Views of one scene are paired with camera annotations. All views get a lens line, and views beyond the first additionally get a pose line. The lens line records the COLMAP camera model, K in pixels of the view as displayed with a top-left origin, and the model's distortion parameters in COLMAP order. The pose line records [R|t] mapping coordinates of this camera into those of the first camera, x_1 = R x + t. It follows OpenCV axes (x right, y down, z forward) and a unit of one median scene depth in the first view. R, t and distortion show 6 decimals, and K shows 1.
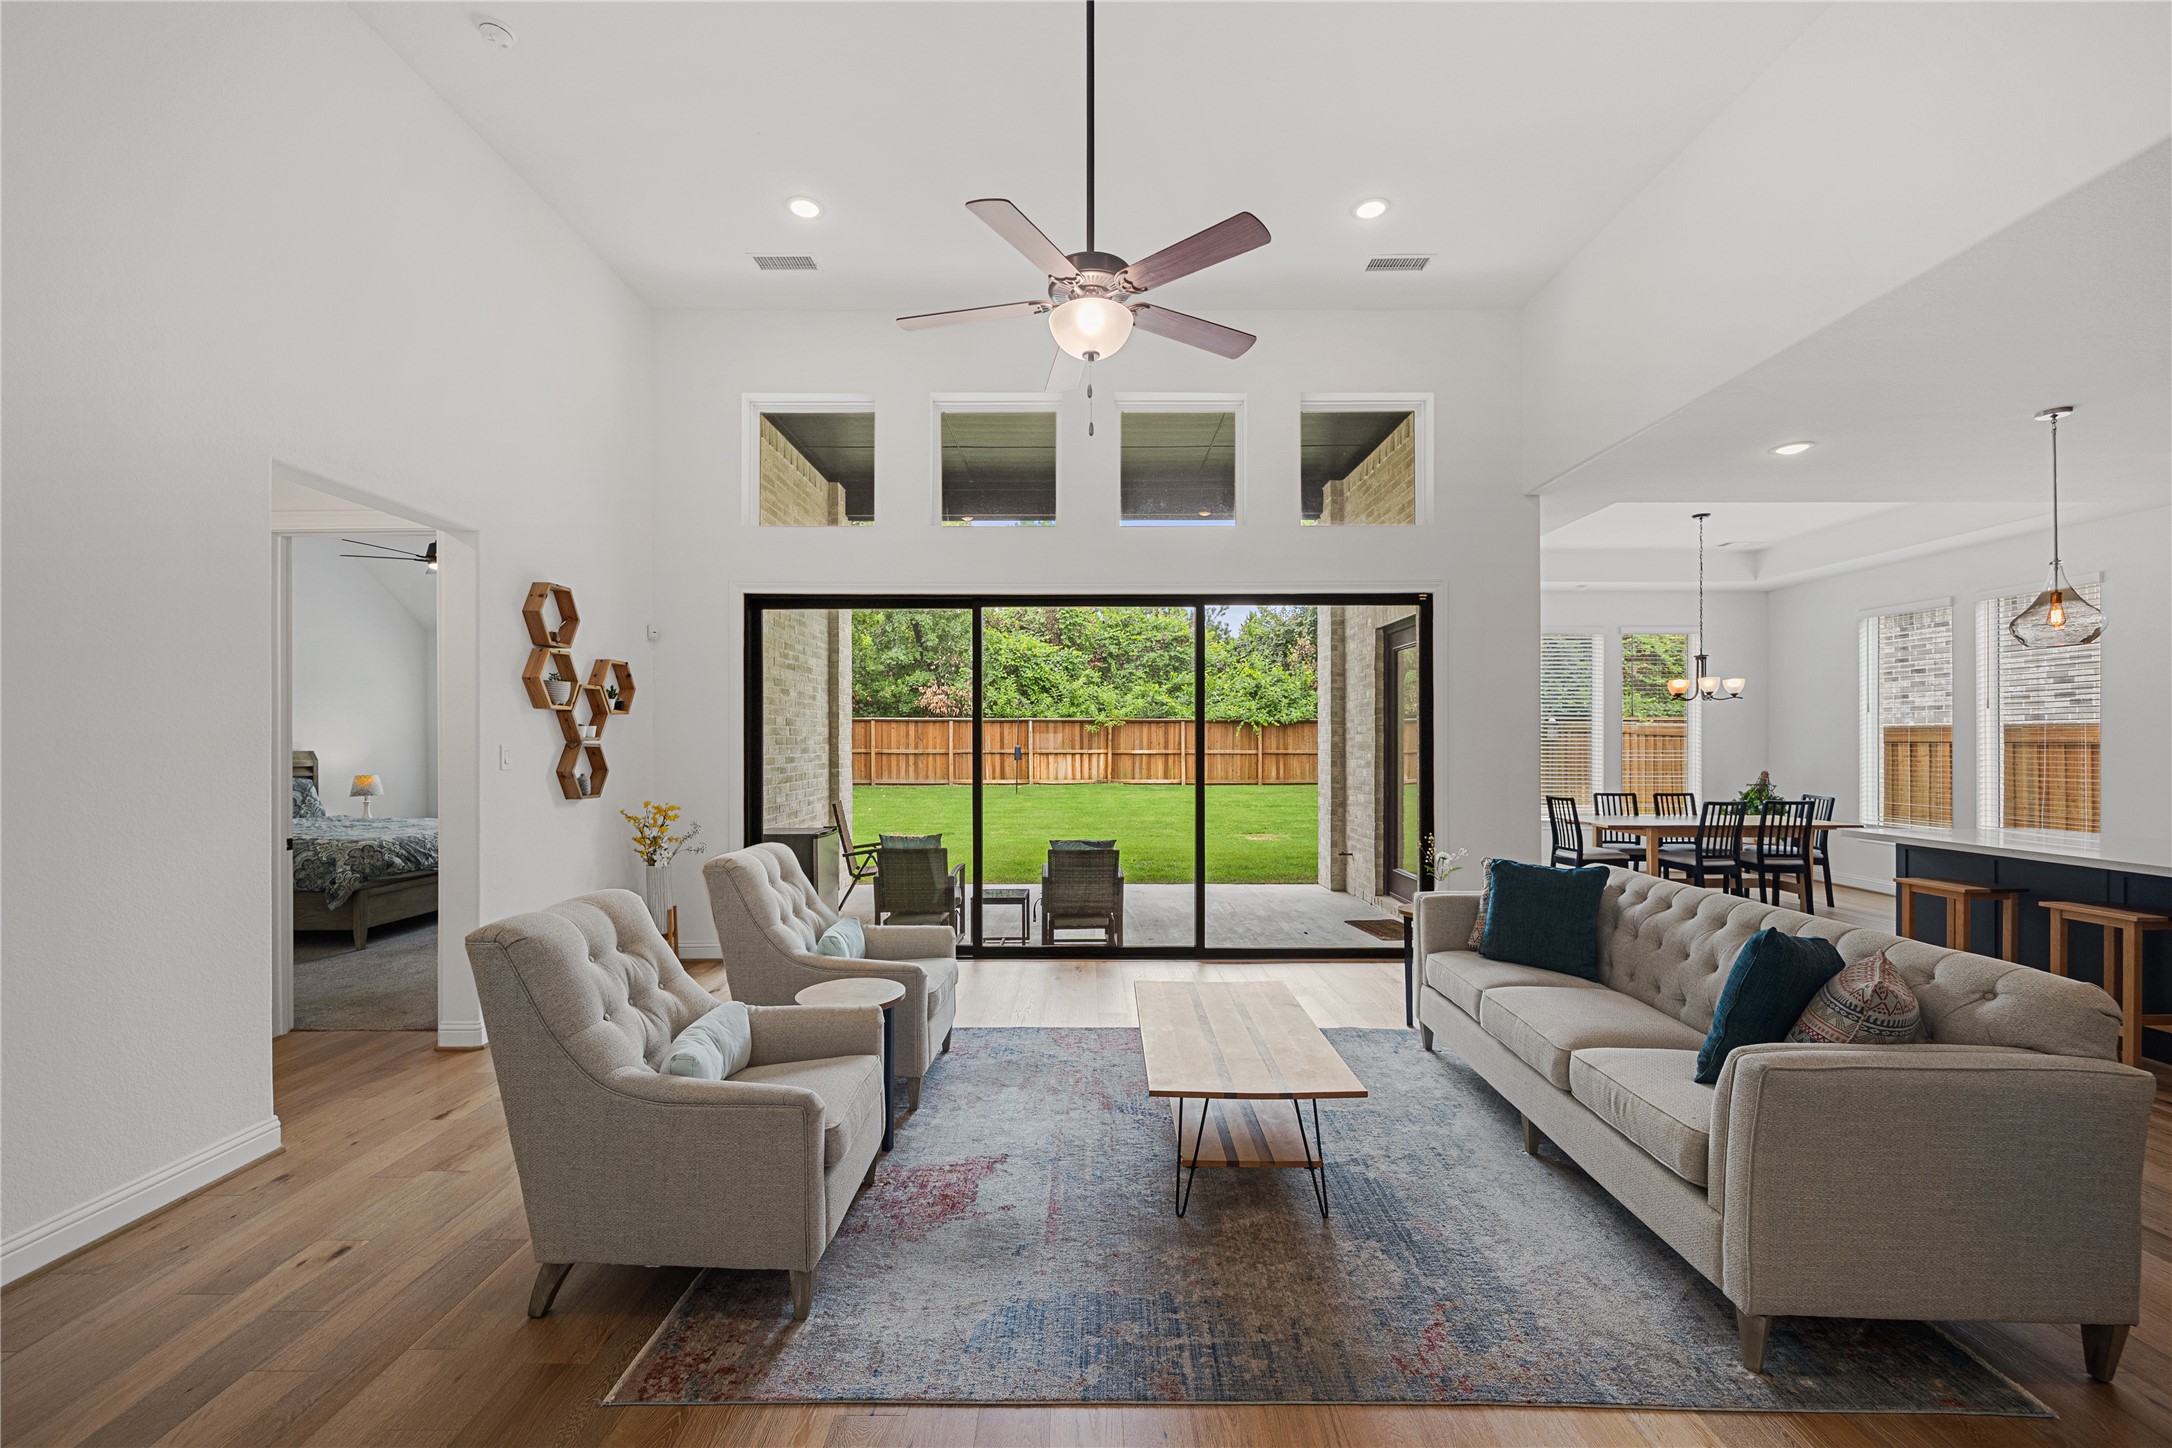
lens RADIAL K [[843.9, 0, 1073.3], [0, 843.9, 743.2], [0, 0, 1]] dist [-0.006295, 0.000271]
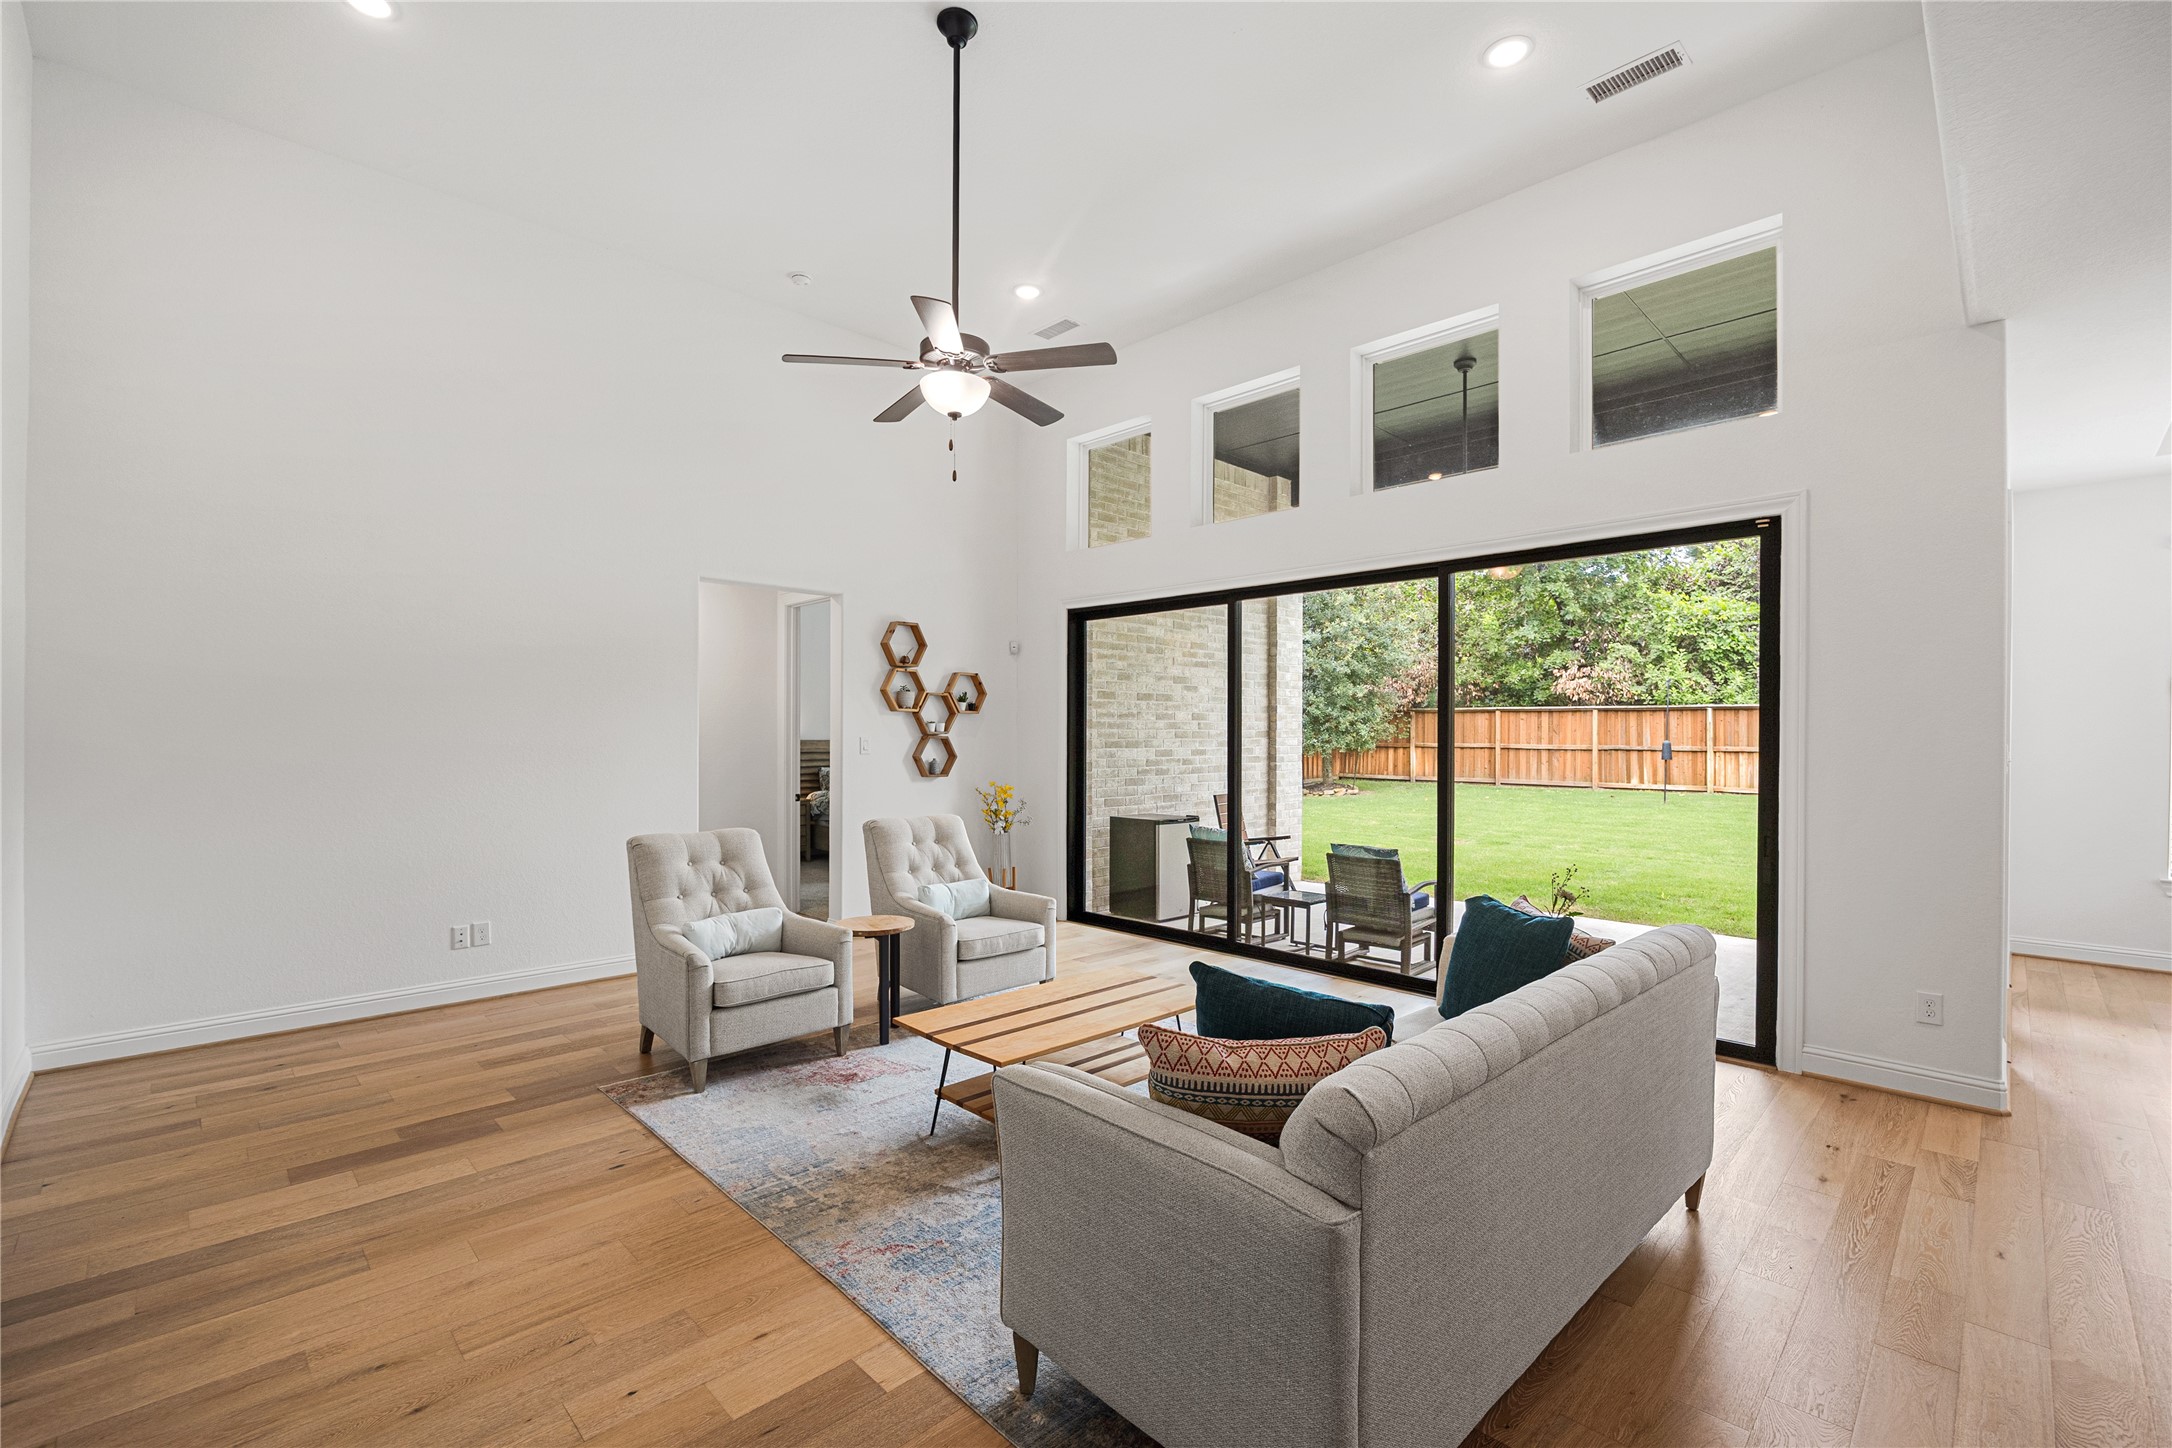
lens RADIAL K [[928.3, 0, 1081.5], [0, 928.3, 733.4], [0, 0, 1]] dist [-0.005066, -0.000102]
pose [[0.708982, 0.002425, -0.705222, 0.328941], [-0.004538, 0.999989, -0.001123, -0.001817], [0.705212, 0.003996, 0.708986, 0.057891]]
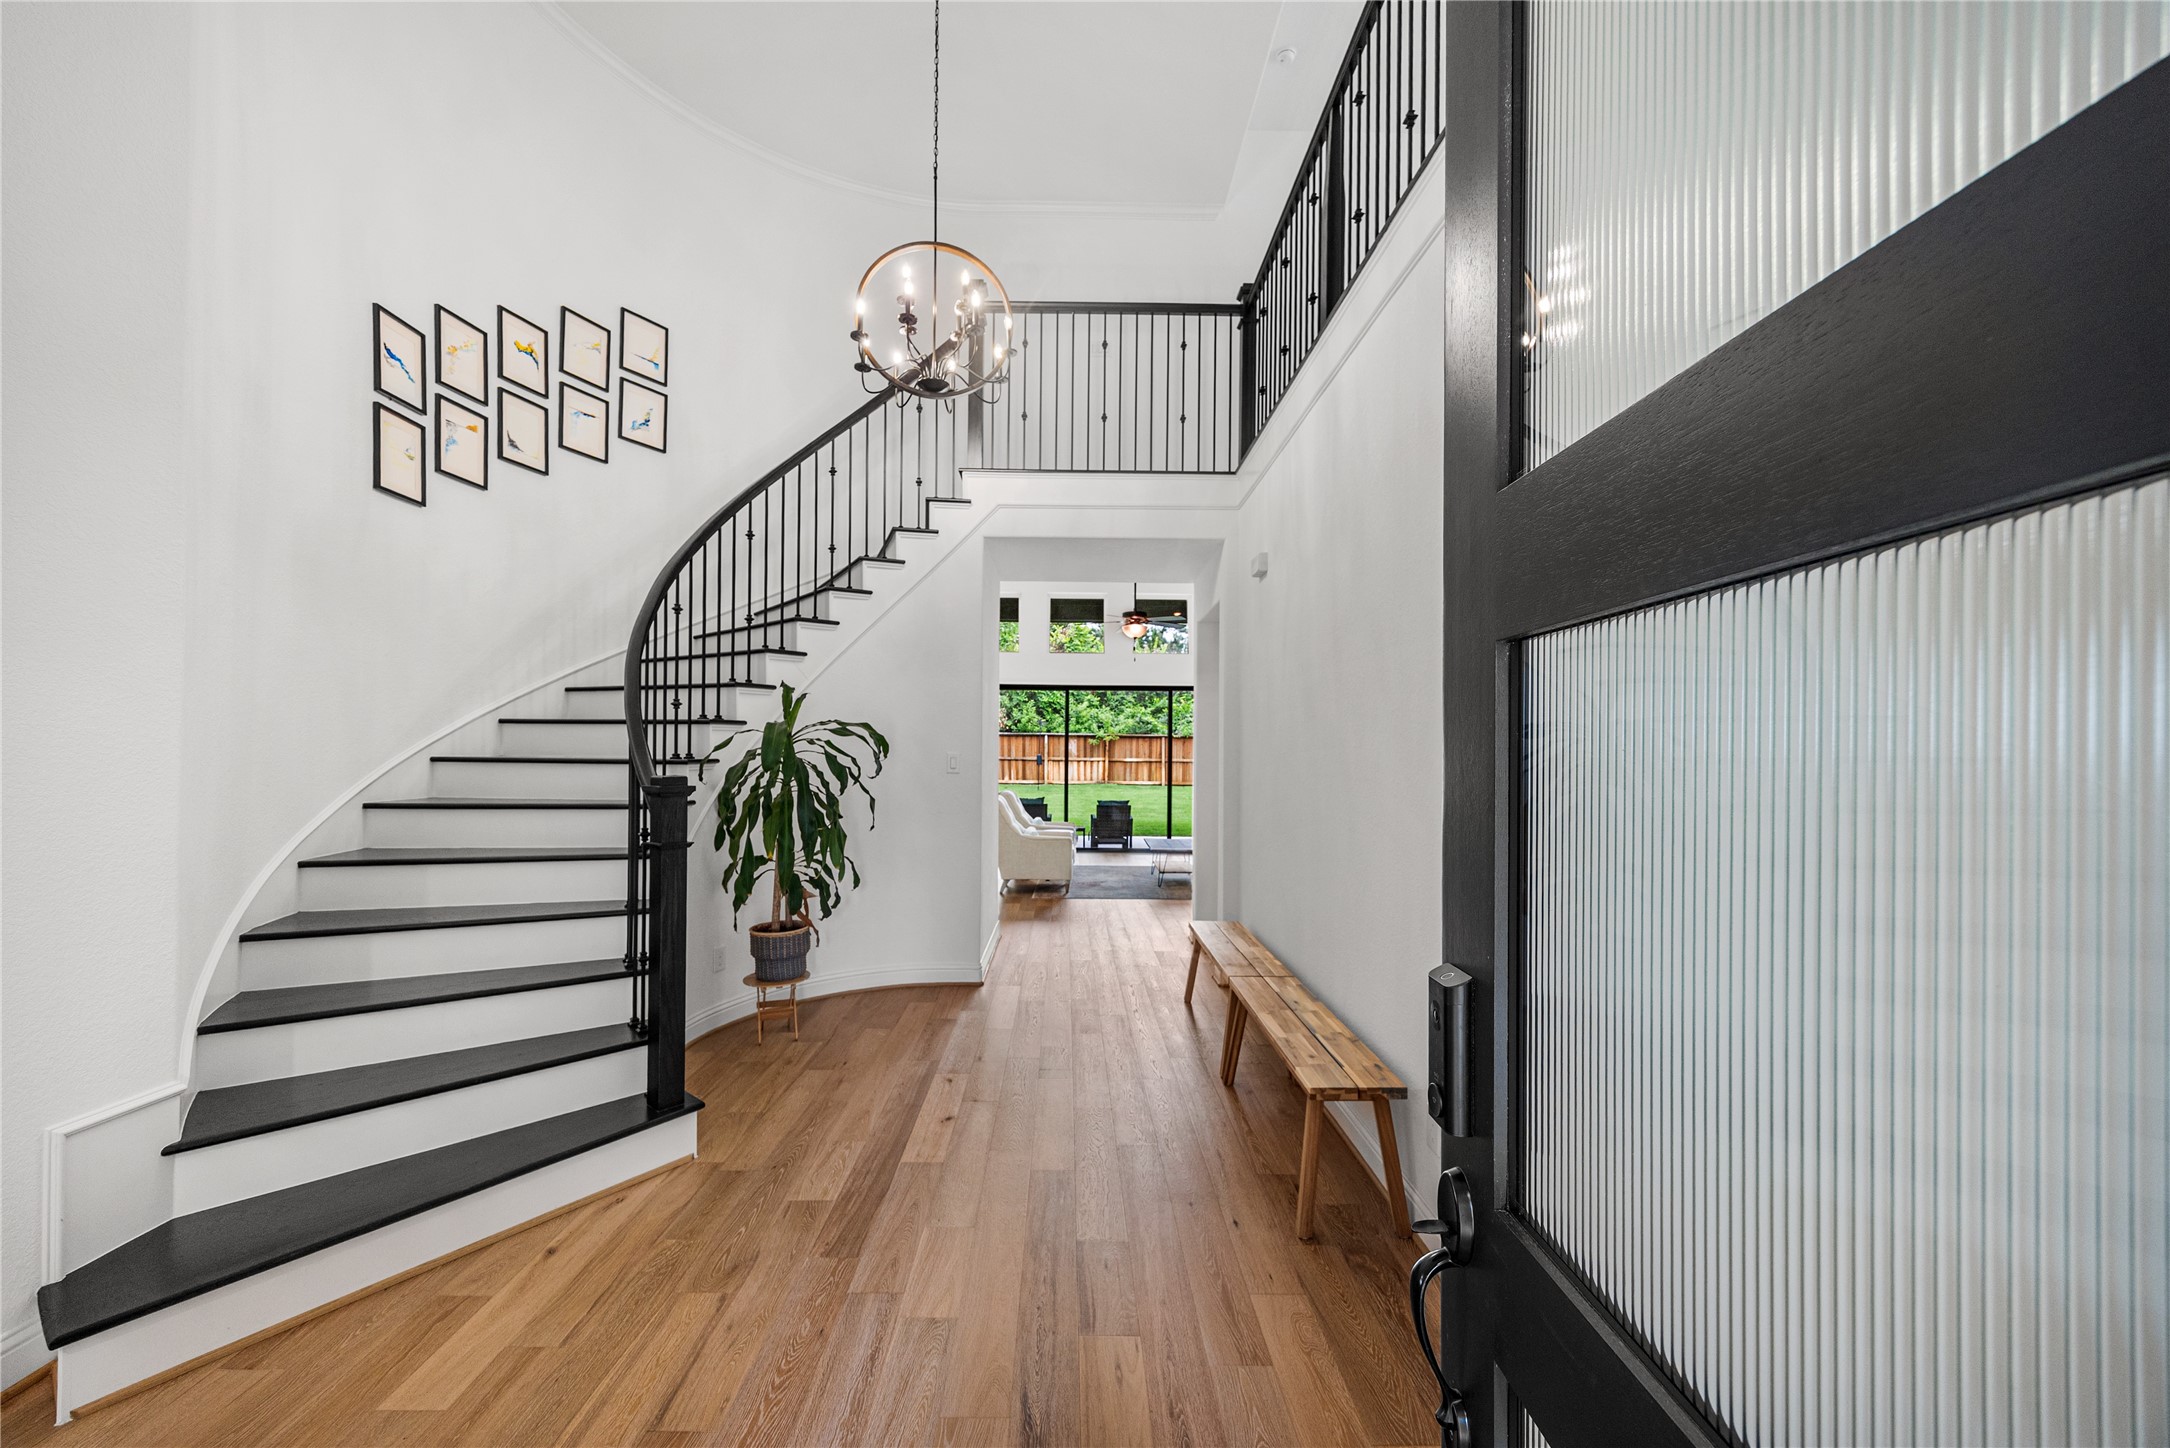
lens RADIAL K [[843.2, 0, 1088.5], [0, 843.2, 744.4], [0, 0, 1]] dist [-0.006295, 0.000271]
pose [[0.999239, 0.008750, 0.038004, -0.086042], [-0.008336, 0.999904, -0.011046, 0.003277], [-0.038097, 0.010720, 0.999217, -0.736415]]
